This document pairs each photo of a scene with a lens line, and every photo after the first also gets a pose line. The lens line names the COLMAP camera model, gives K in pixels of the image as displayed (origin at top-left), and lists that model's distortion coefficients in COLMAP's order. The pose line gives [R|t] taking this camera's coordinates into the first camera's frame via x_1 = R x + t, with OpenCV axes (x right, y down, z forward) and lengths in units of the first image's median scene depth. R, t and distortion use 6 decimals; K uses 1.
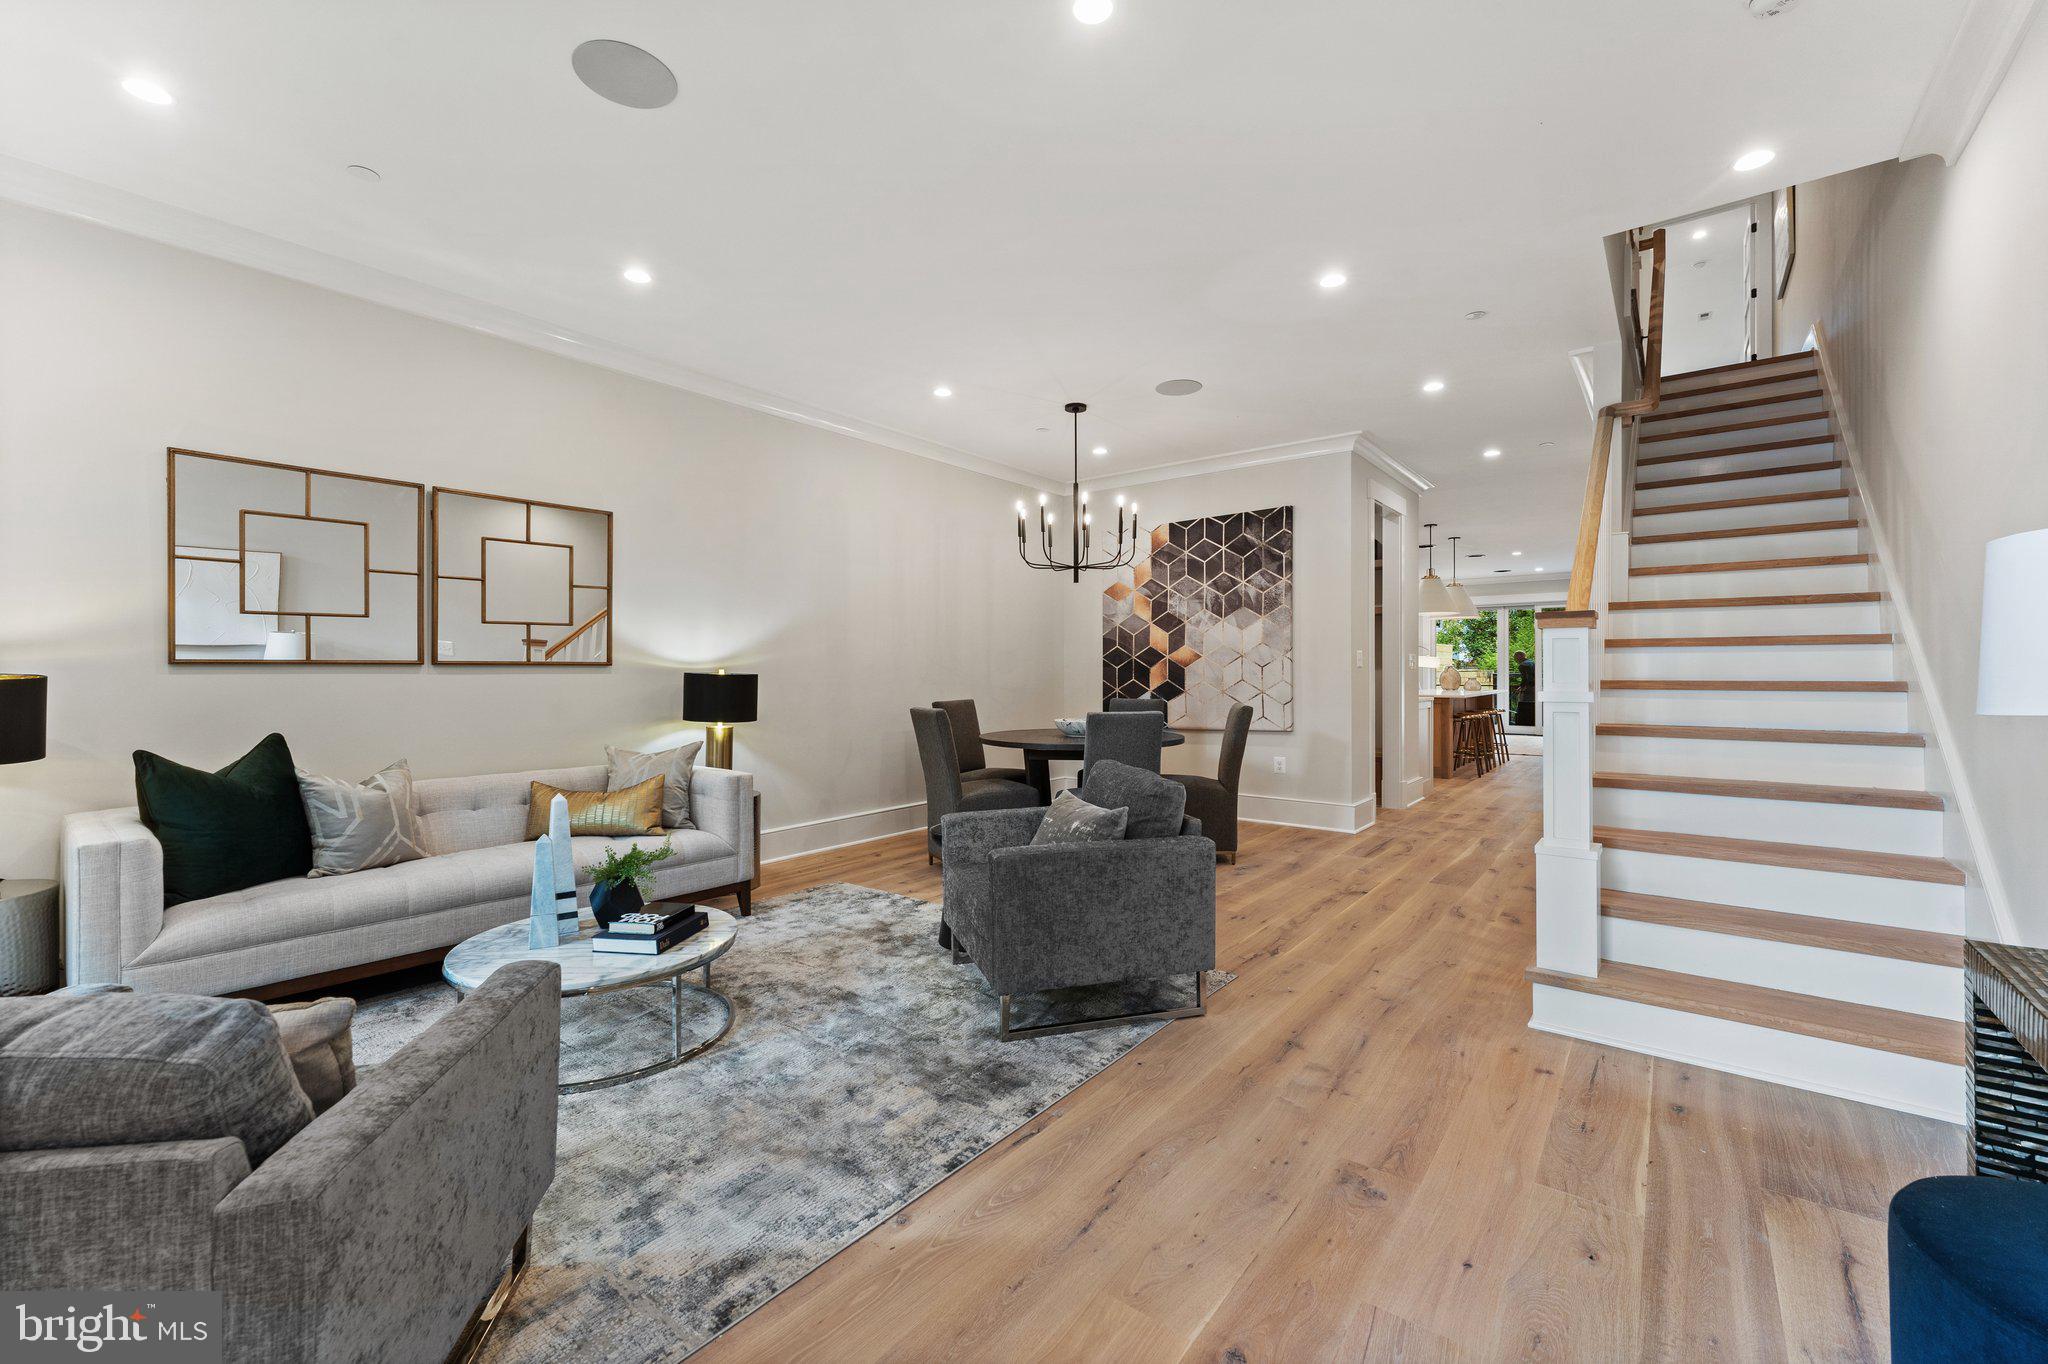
lens RADIAL K [[818.1, 0, 1017.3], [0, 818.1, 680.3], [0, 0, 1]] dist [0.002768, 0.000099]
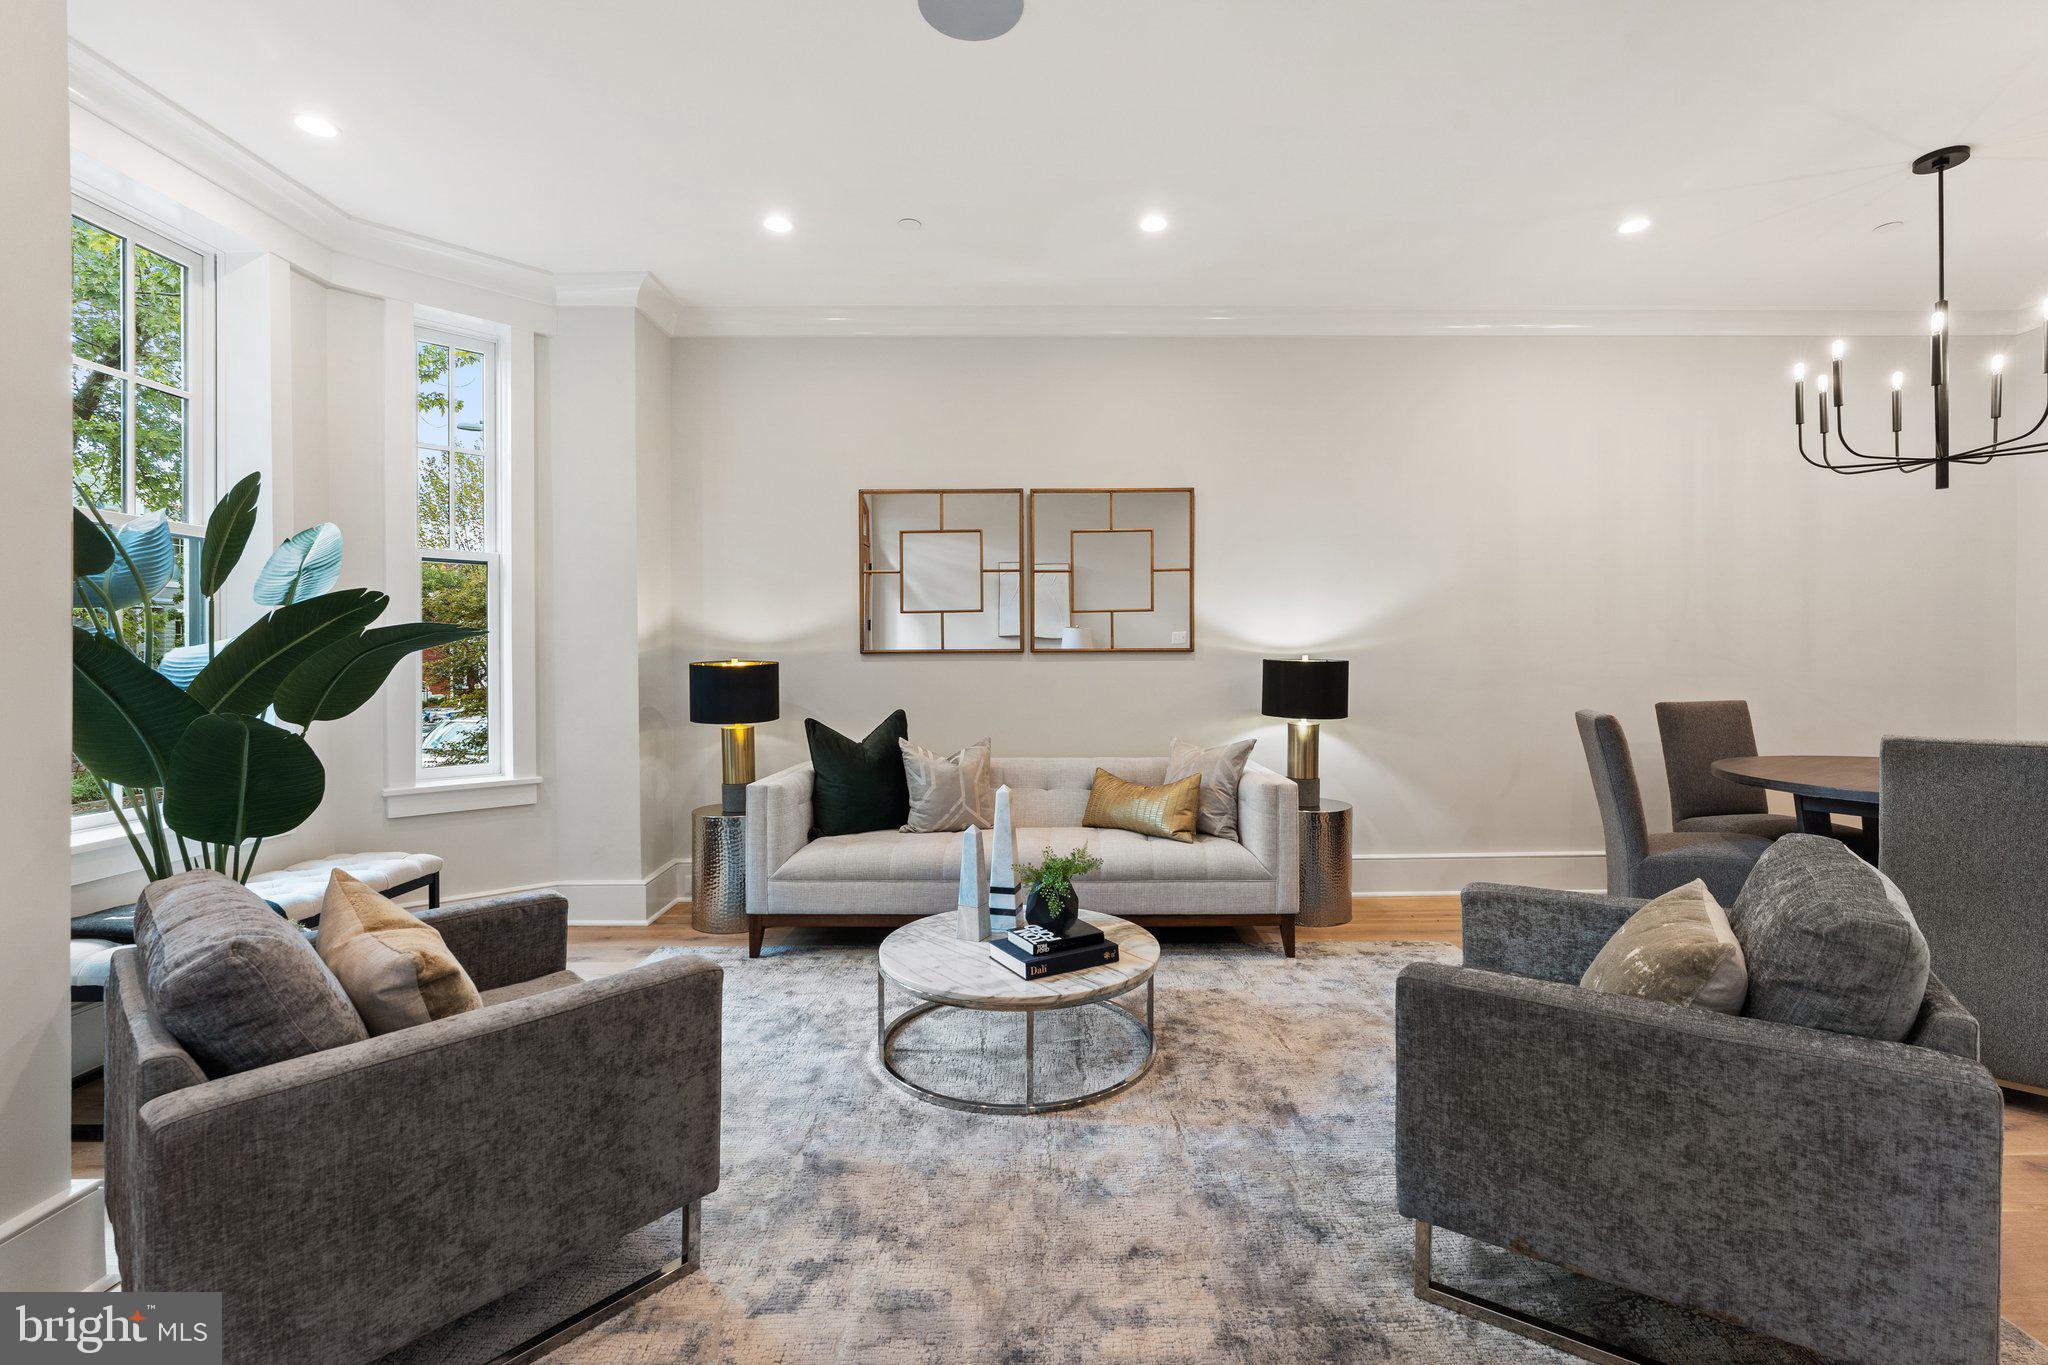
lens RADIAL K [[876.1, 0, 1026.9], [0, 876.1, 664.6], [0, 0, 1]] dist [0.001311, -0.001271]
pose [[0.638753, 0.003716, -0.769403, 0.227773], [-0.004653, 0.999989, 0.000967, -0.005065], [0.769398, 0.002962, 0.638763, 0.313687]]
